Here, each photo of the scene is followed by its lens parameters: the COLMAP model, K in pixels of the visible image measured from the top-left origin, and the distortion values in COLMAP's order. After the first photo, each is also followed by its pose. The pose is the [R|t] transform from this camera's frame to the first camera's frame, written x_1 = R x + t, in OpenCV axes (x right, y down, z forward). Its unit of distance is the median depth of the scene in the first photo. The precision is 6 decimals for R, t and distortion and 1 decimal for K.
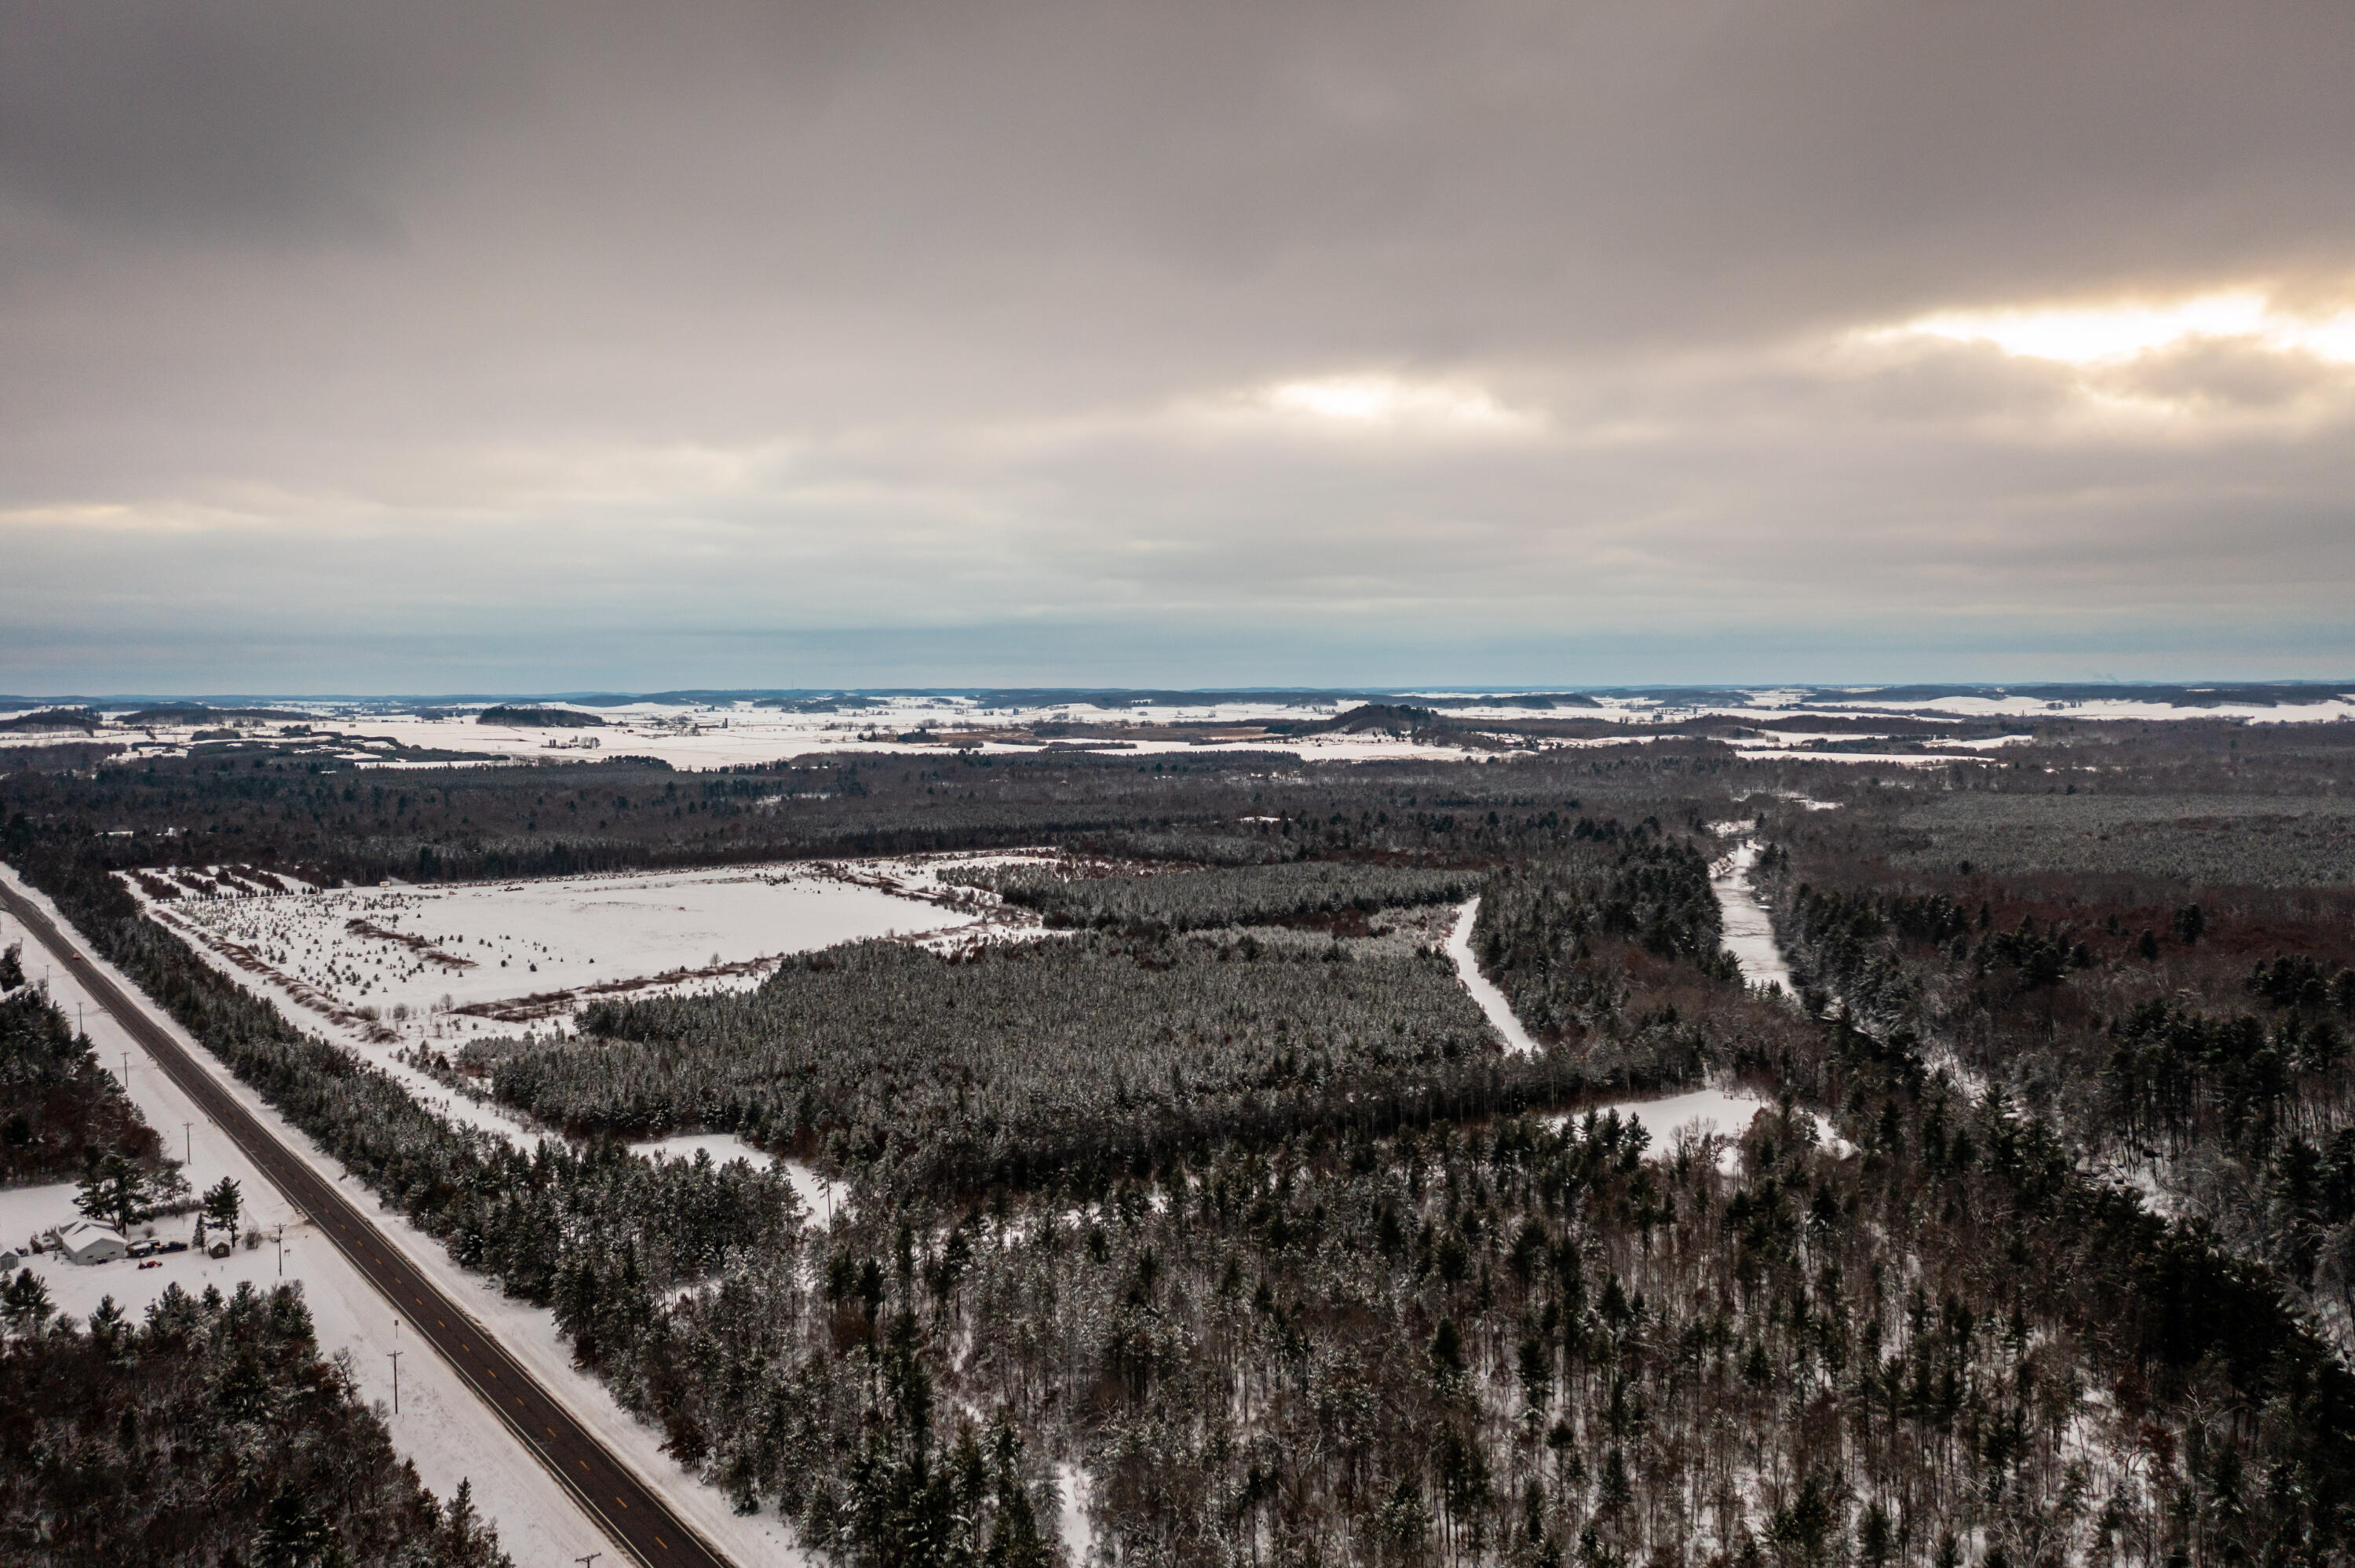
lens RADIAL K [[1953.3, 0, 1169.1], [0, 1953.3, 780.2], [0, 0, 1]] dist [-0.004397, 0.001456]
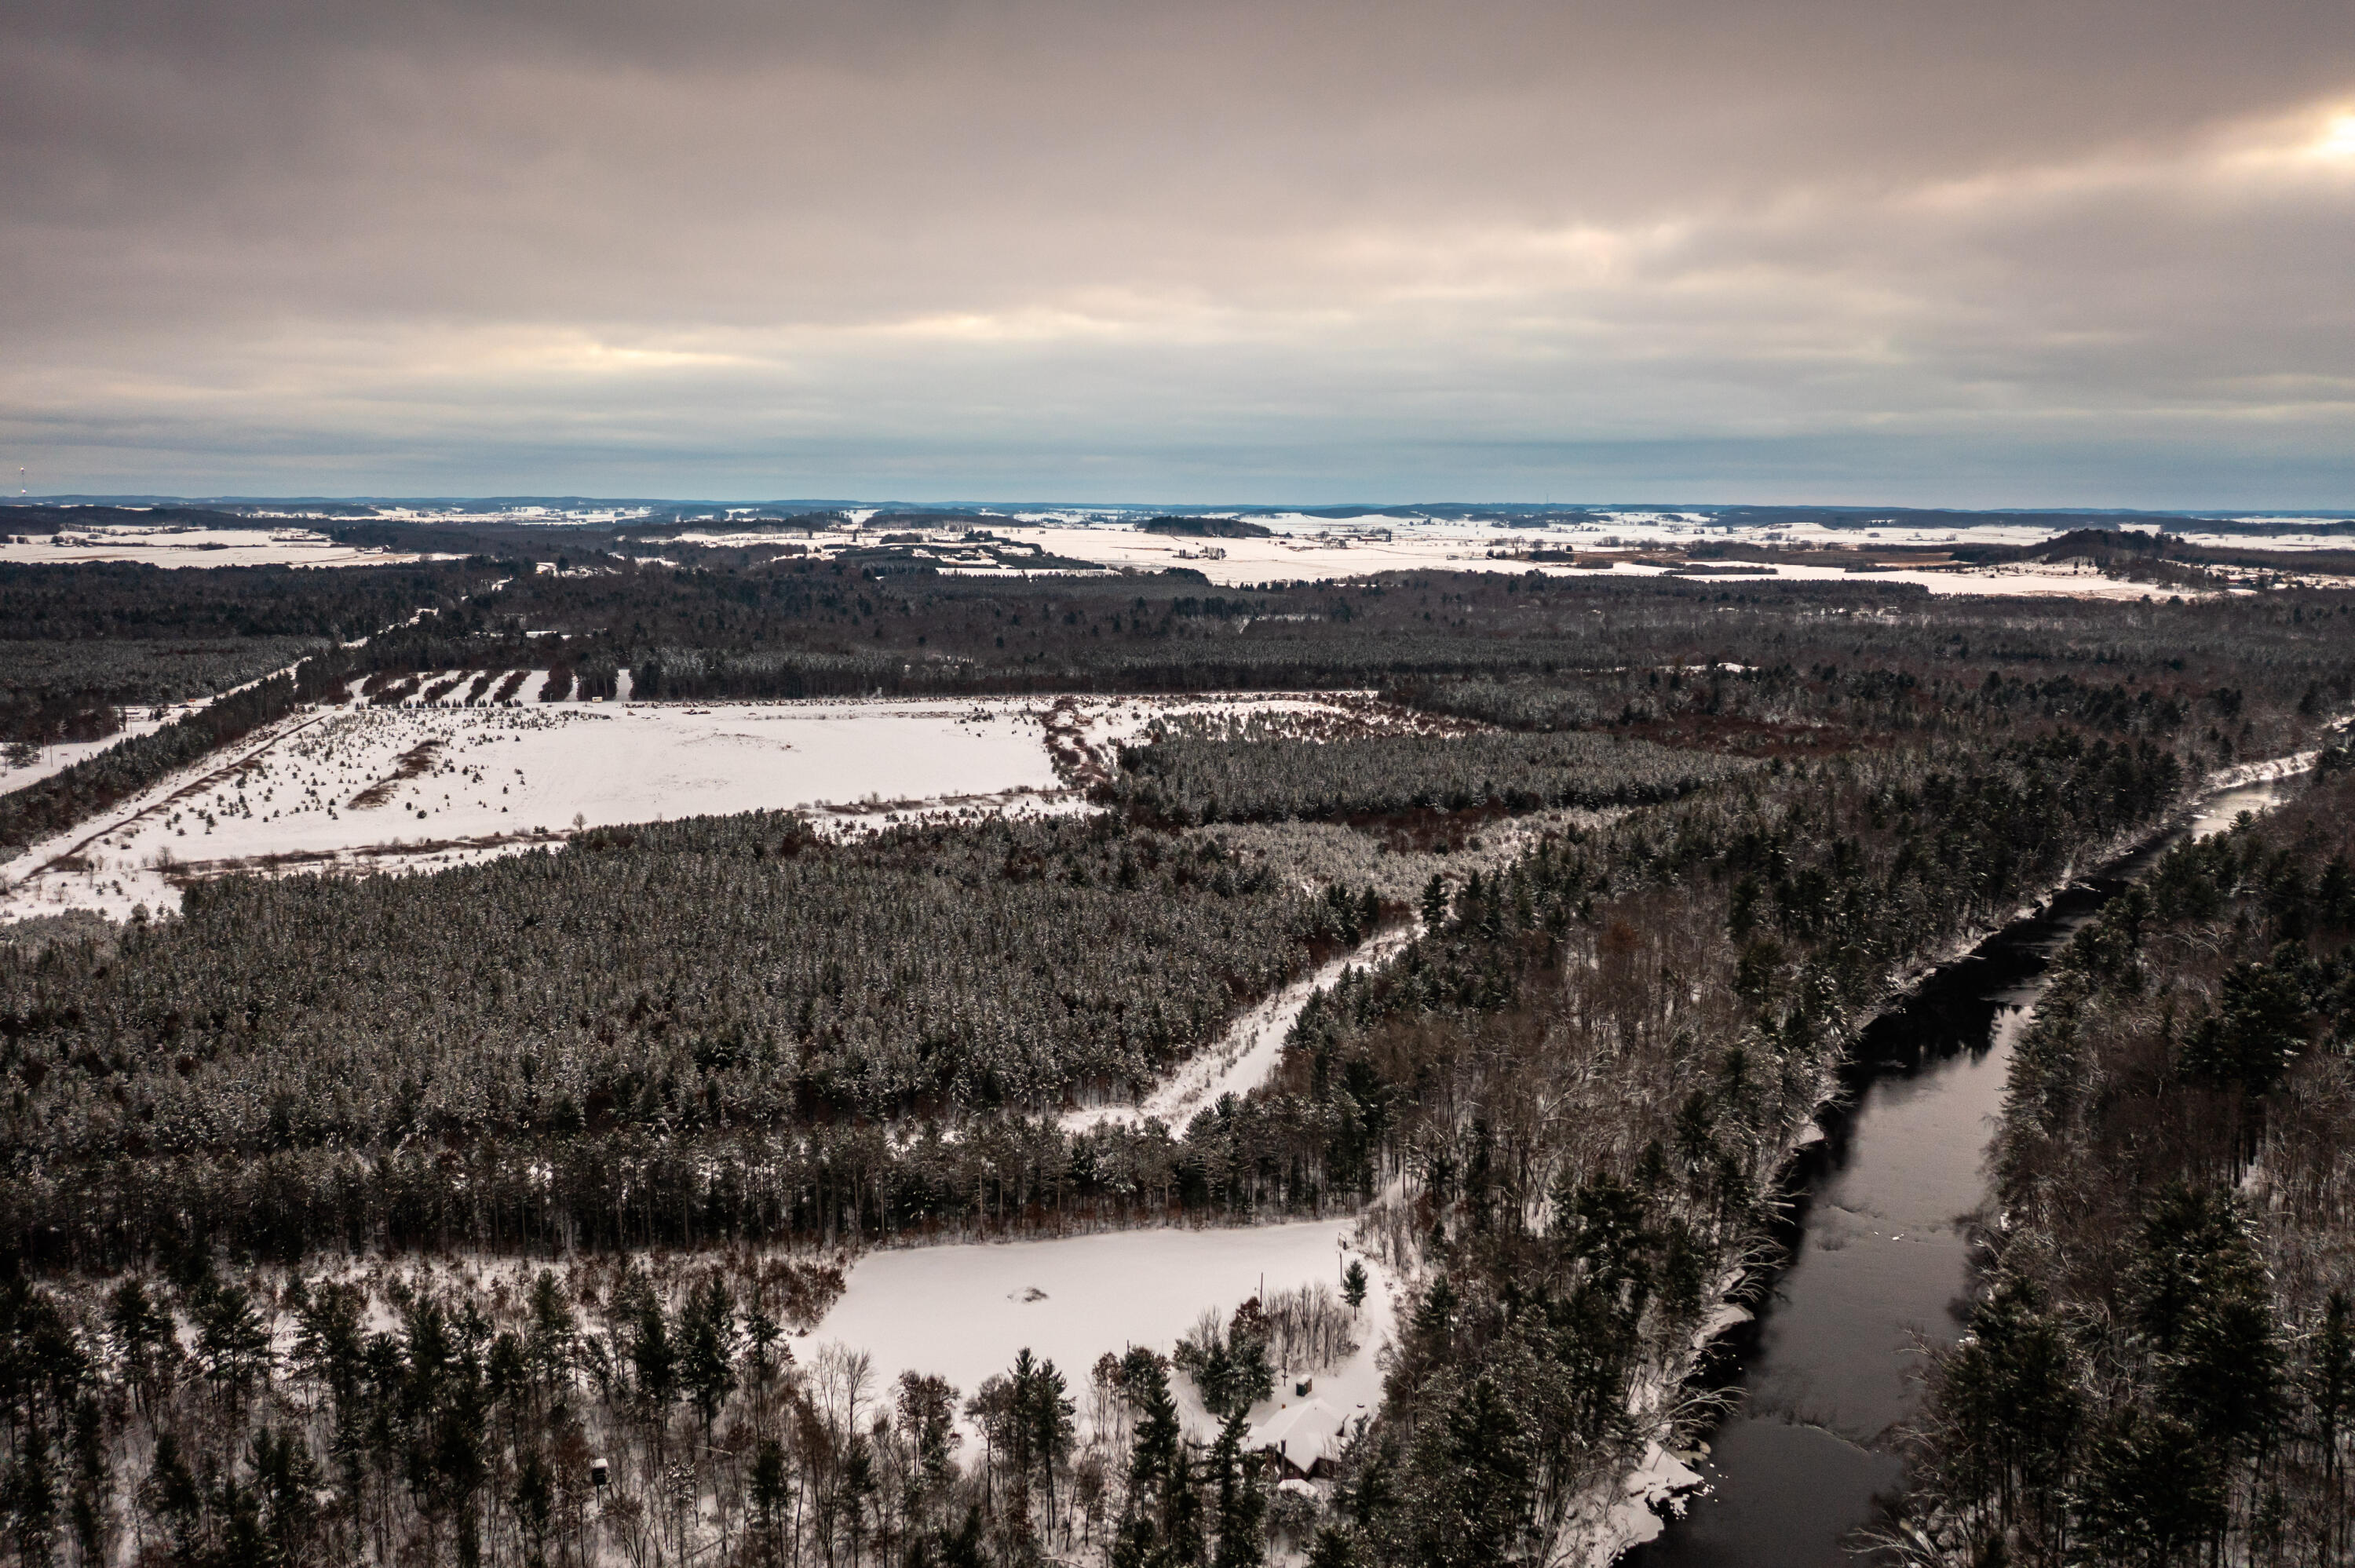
lens RADIAL K [[1910.4, 0, 1184.6], [0, 1910.4, 920.1], [0, 0, 1]] dist [-0.008088, 0.001008]
pose [[0.920744, 0.094713, -0.378496, 0.114612], [-0.030074, 0.984431, 0.173180, -0.005351], [0.389006, -0.148072, 0.909258, 0.129760]]
